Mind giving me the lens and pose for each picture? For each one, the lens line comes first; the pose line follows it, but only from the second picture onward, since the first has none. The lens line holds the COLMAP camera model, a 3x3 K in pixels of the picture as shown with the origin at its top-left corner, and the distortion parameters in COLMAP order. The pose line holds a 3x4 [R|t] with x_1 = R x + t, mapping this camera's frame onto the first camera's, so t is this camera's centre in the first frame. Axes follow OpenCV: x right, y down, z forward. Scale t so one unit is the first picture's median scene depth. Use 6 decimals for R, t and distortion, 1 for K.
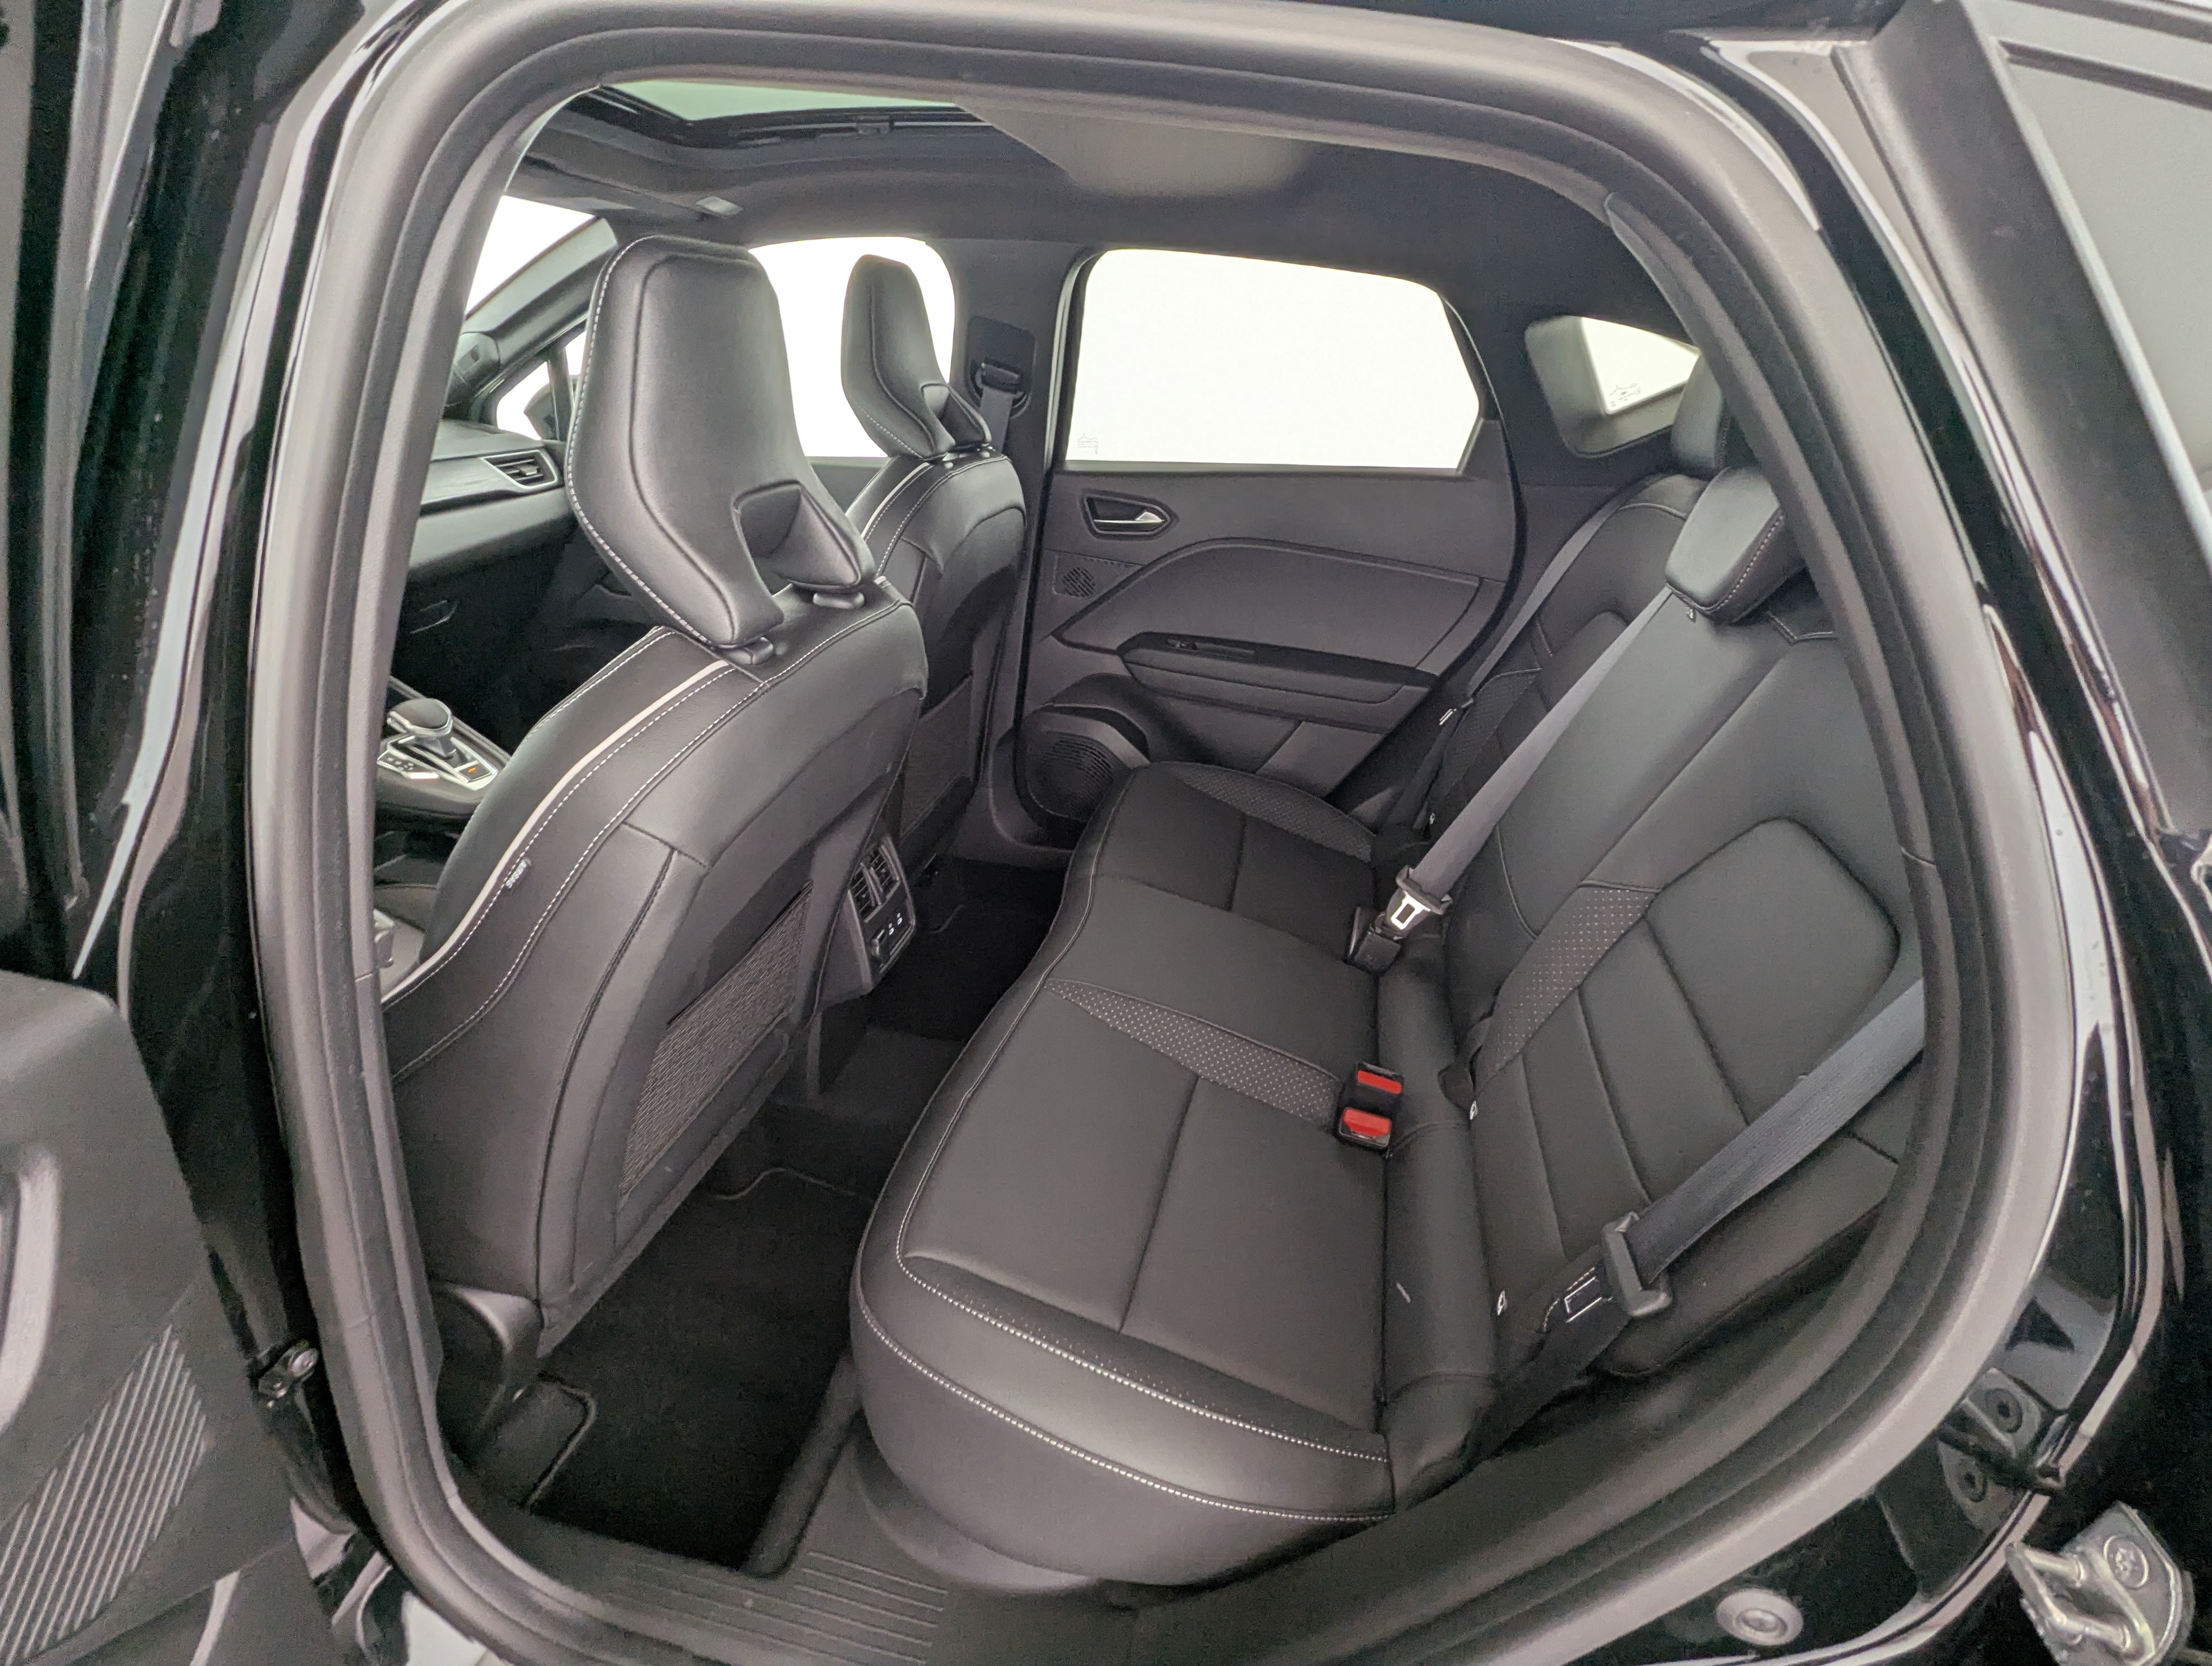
lens RADIAL K [[1053.8, 0, 1097.1], [0, 1053.8, 836.5], [0, 0, 1]] dist [0.001567, -0.000003]
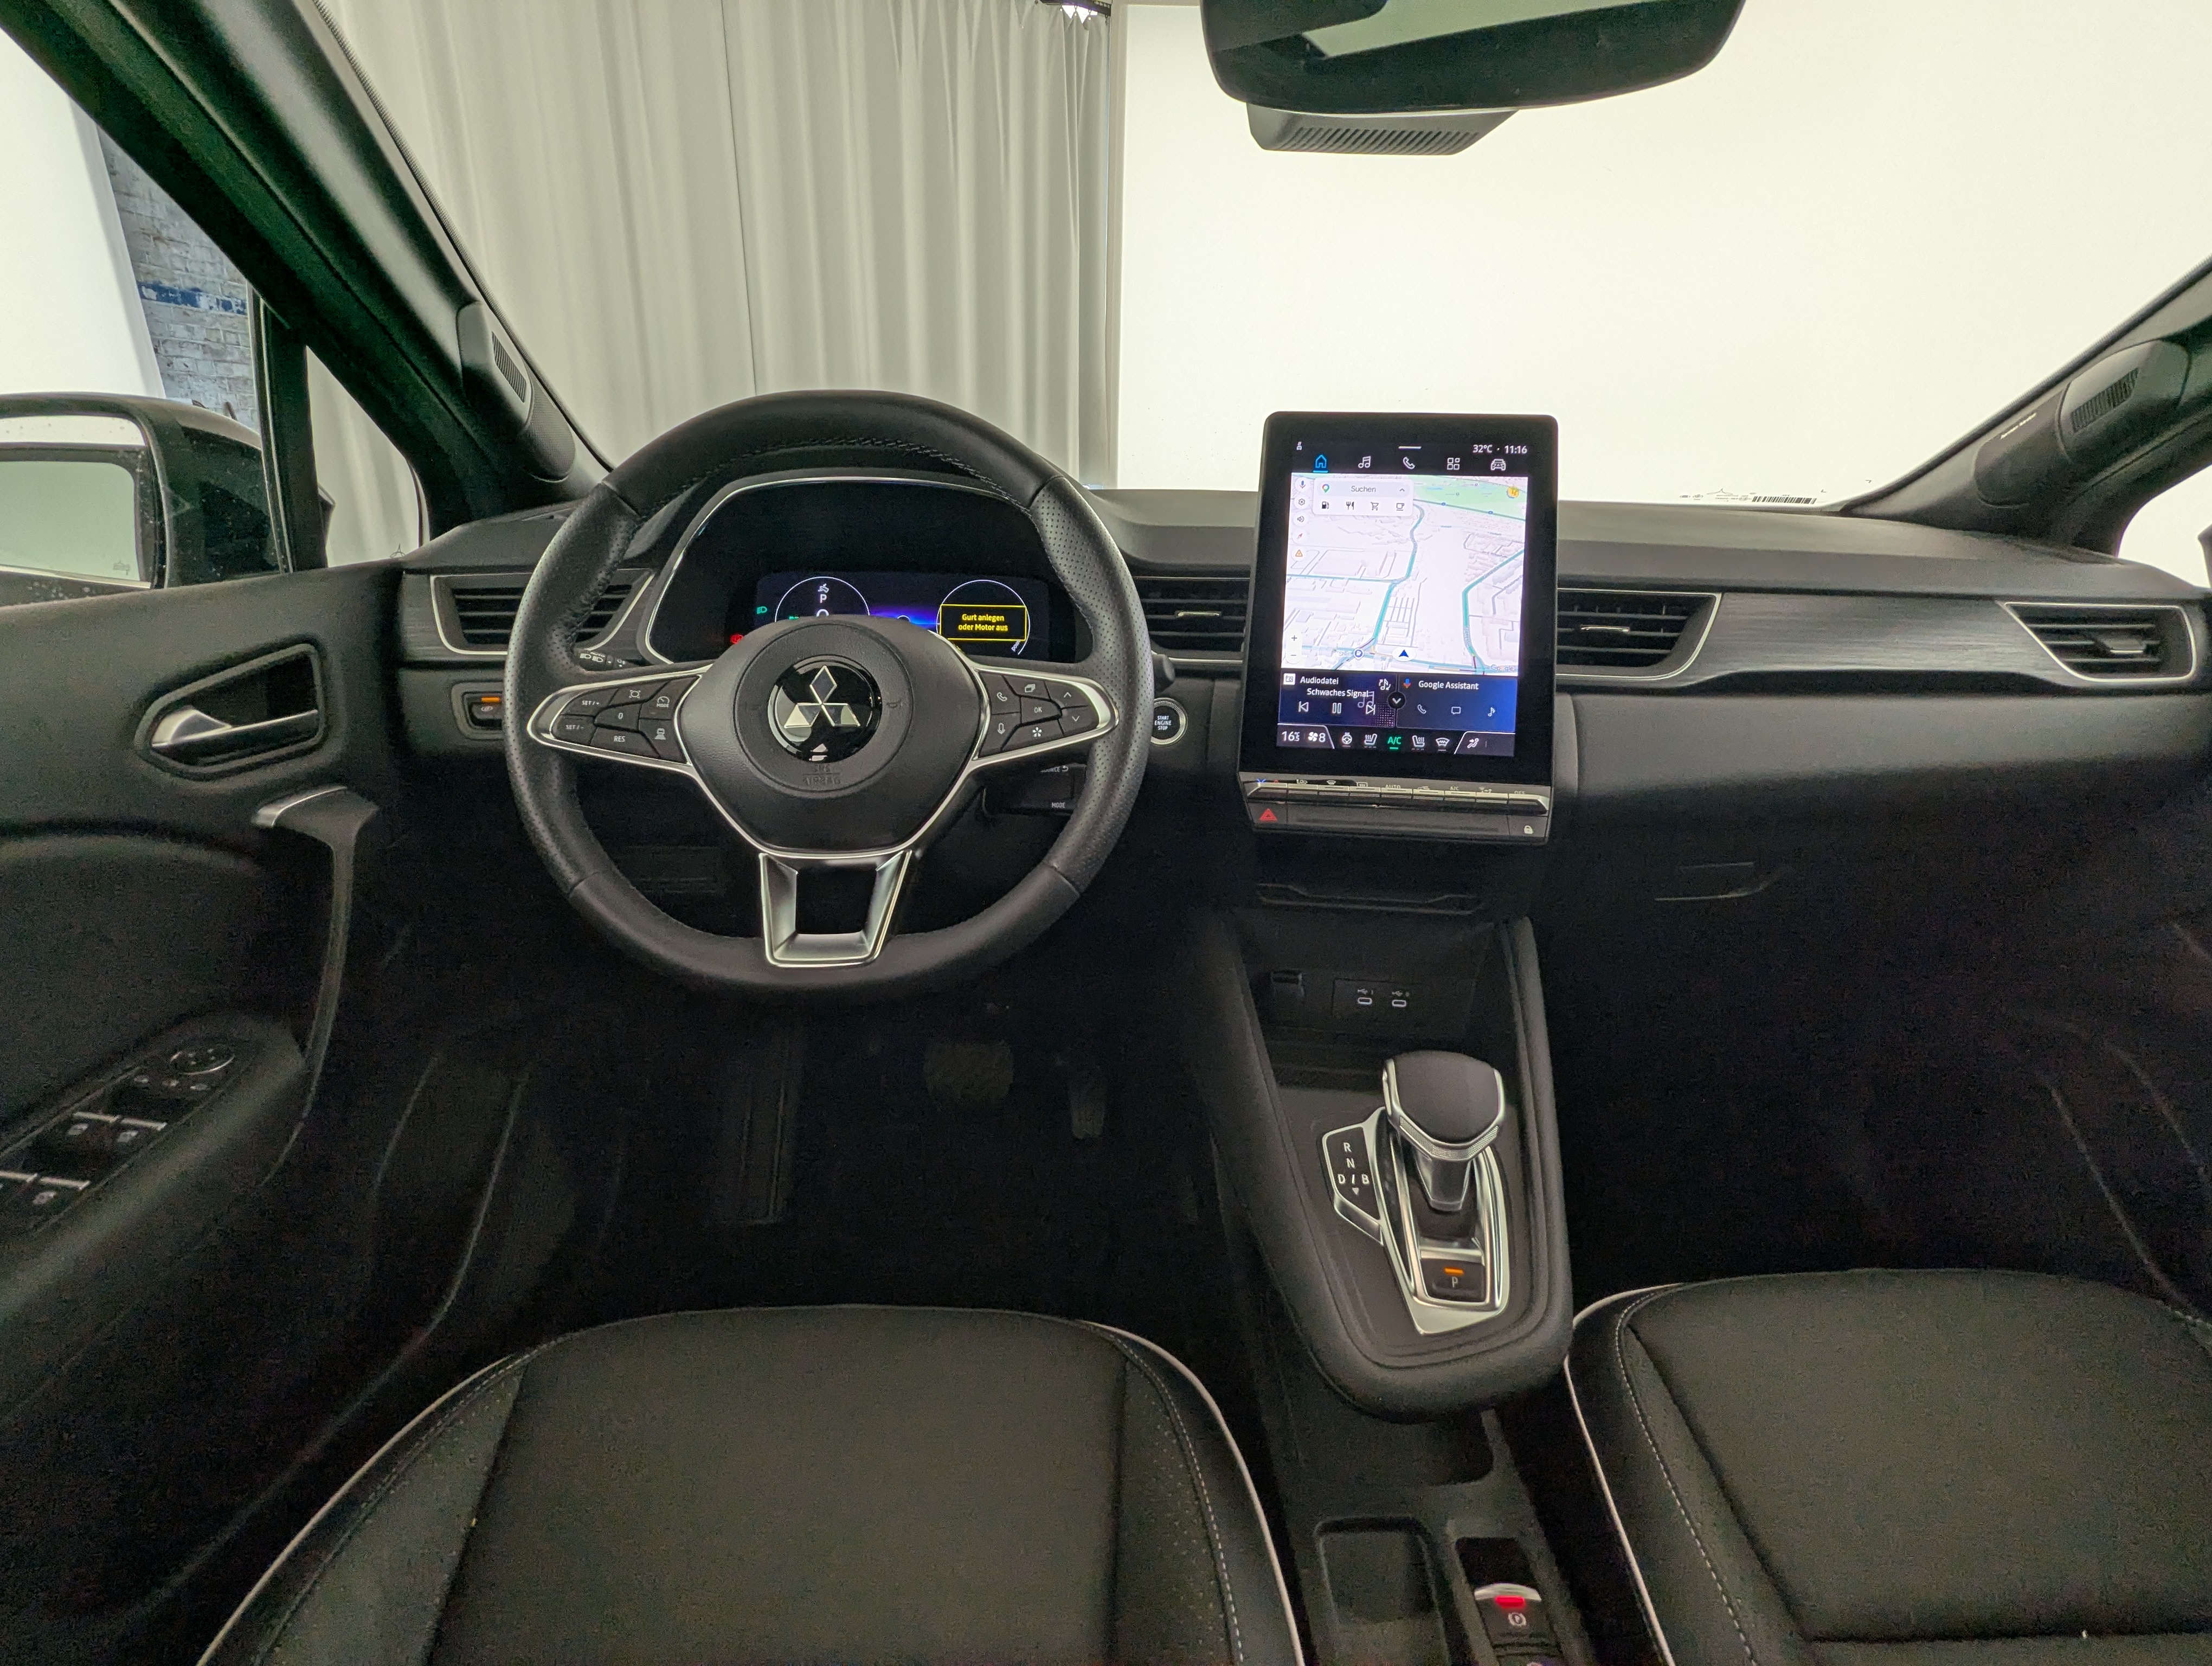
lens RADIAL K [[1037.2, 0, 1103.7], [0, 1037.2, 835.4], [0, 0, 1]] dist [-0.000944, -0.000273]
pose [[0.263774, 0.310765, -0.913153, -0.240019], [-0.422843, 0.888125, 0.180105, -0.183097], [0.866964, 0.338613, 0.365669, 0.523999]]
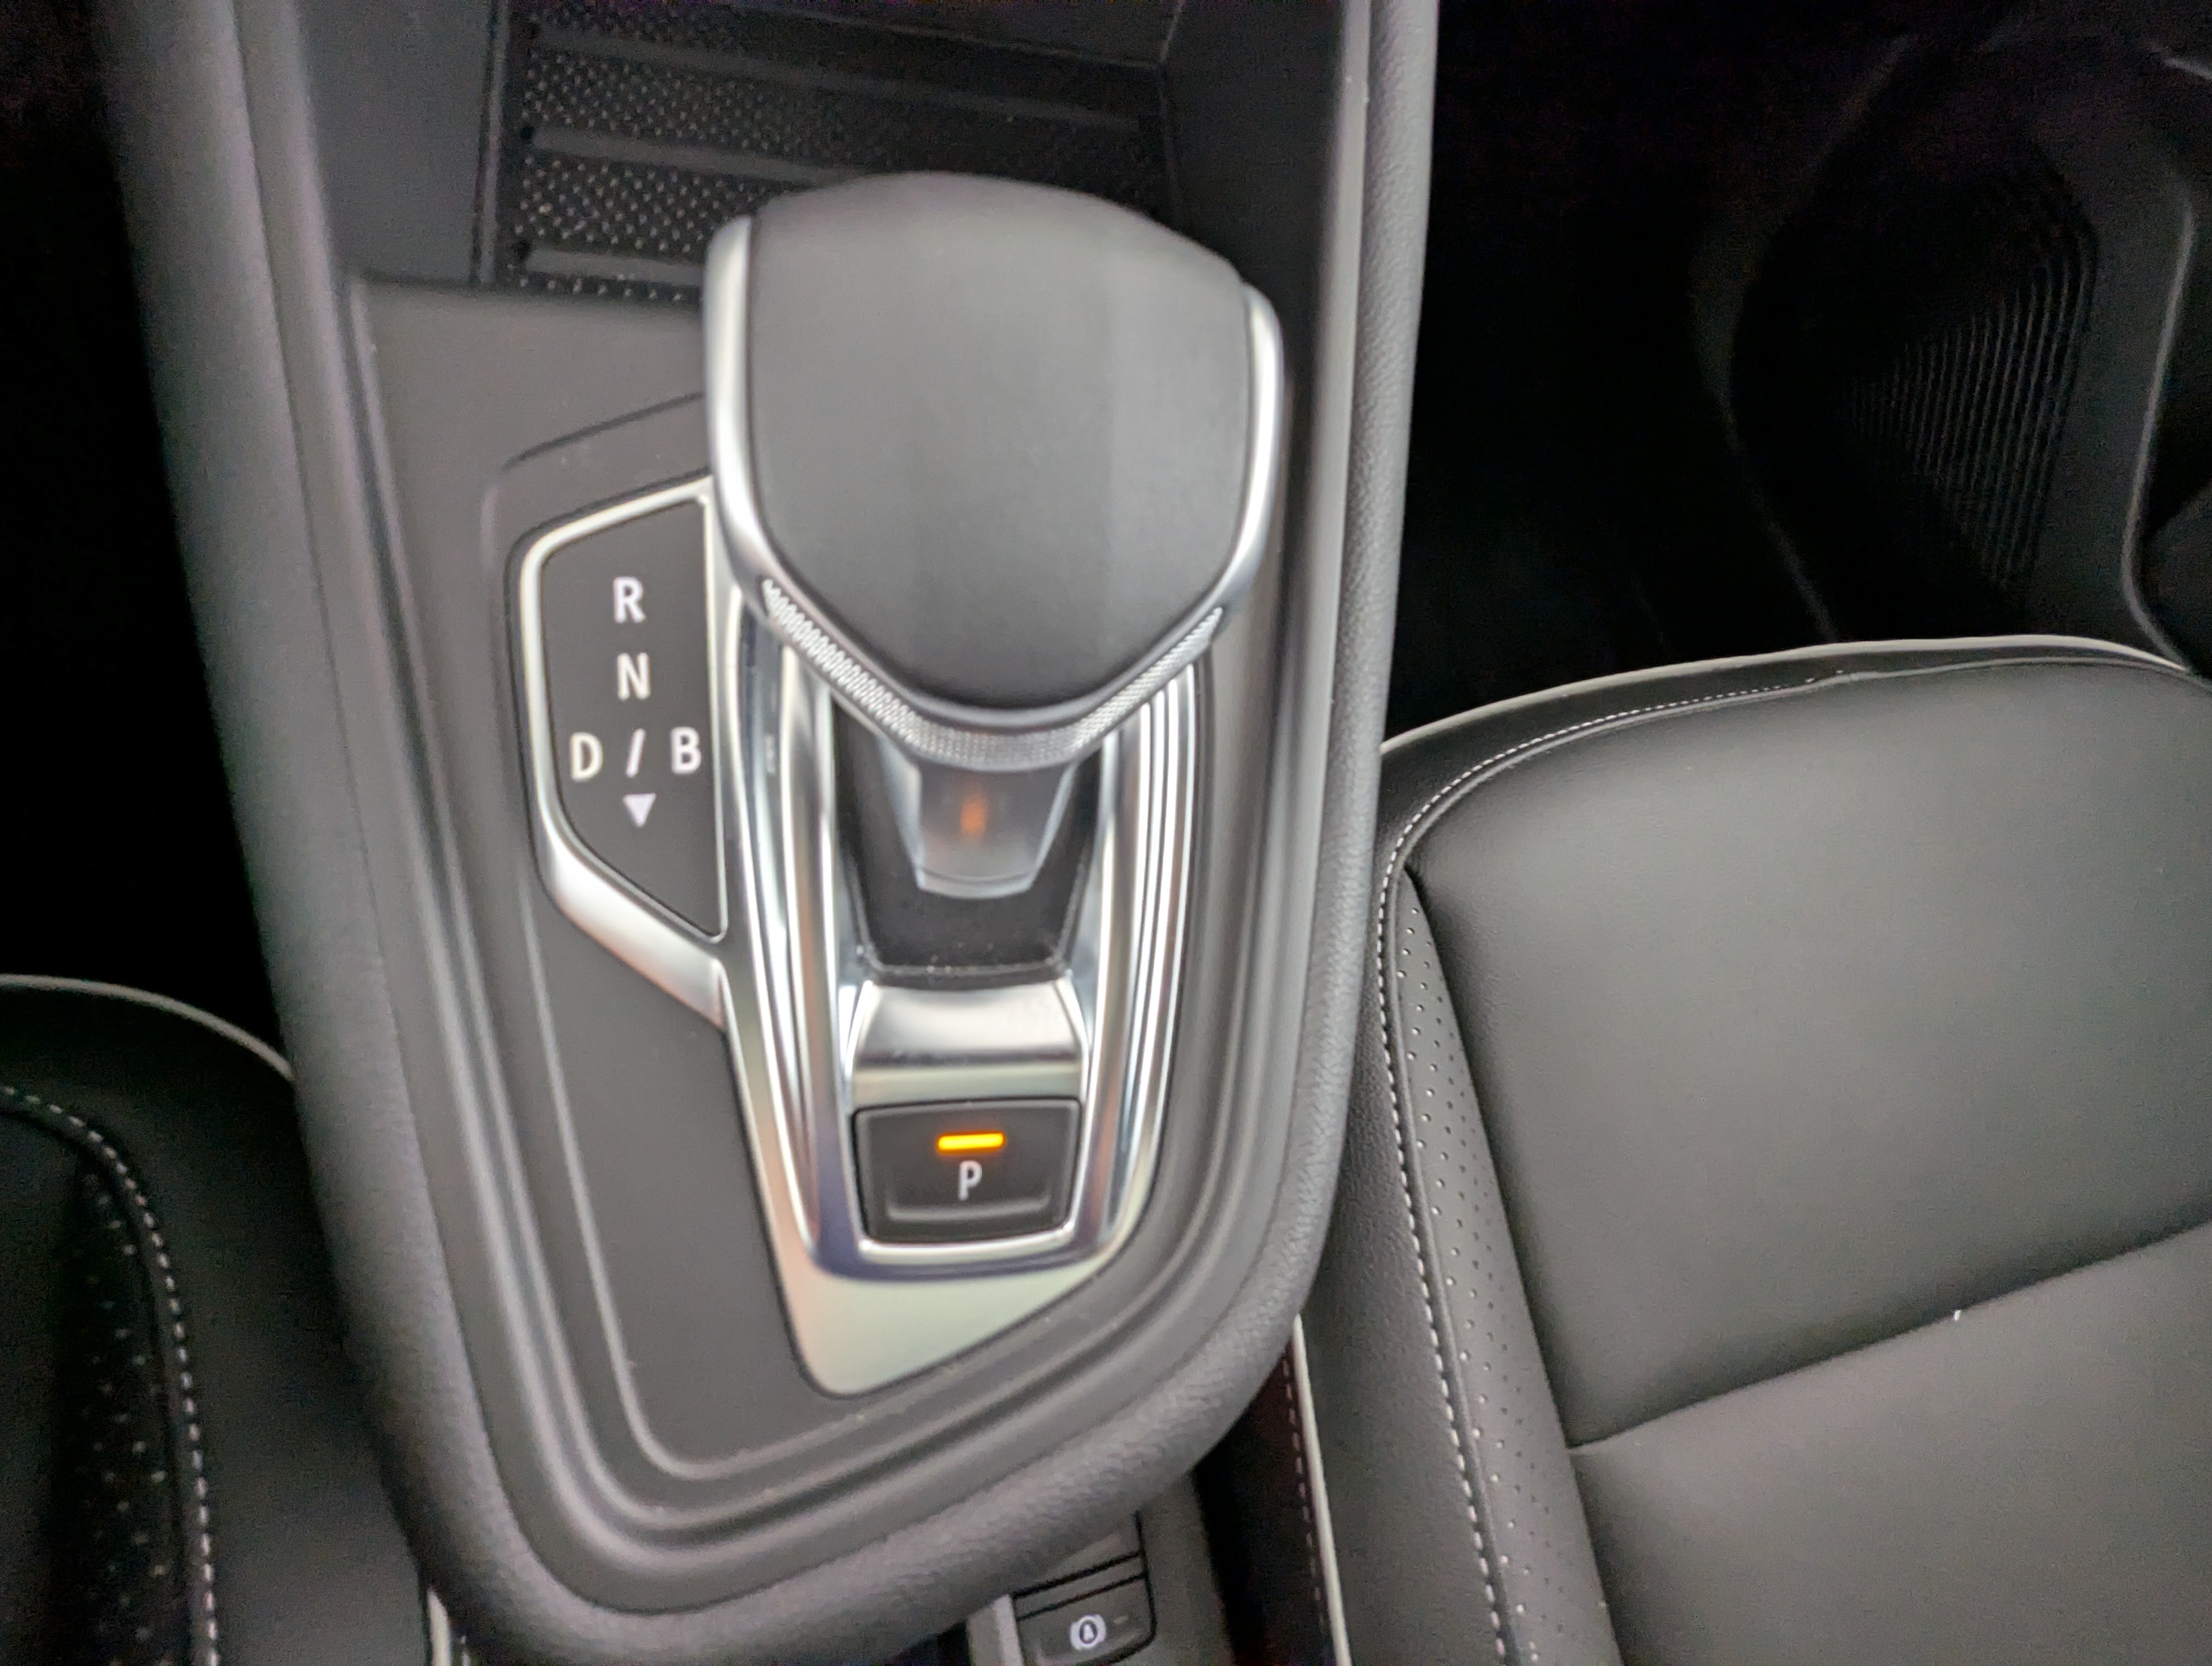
lens RADIAL K [[1053.8, 0, 1097.1], [0, 1053.8, 836.5], [0, 0, 1]] dist [0.001567, -0.000003]
pose [[0.435649, 0.852572, -0.288671, -0.455506], [-0.545476, 0.505168, 0.668775, -0.128320], [0.716006, -0.133889, 0.685134, 0.732929]]
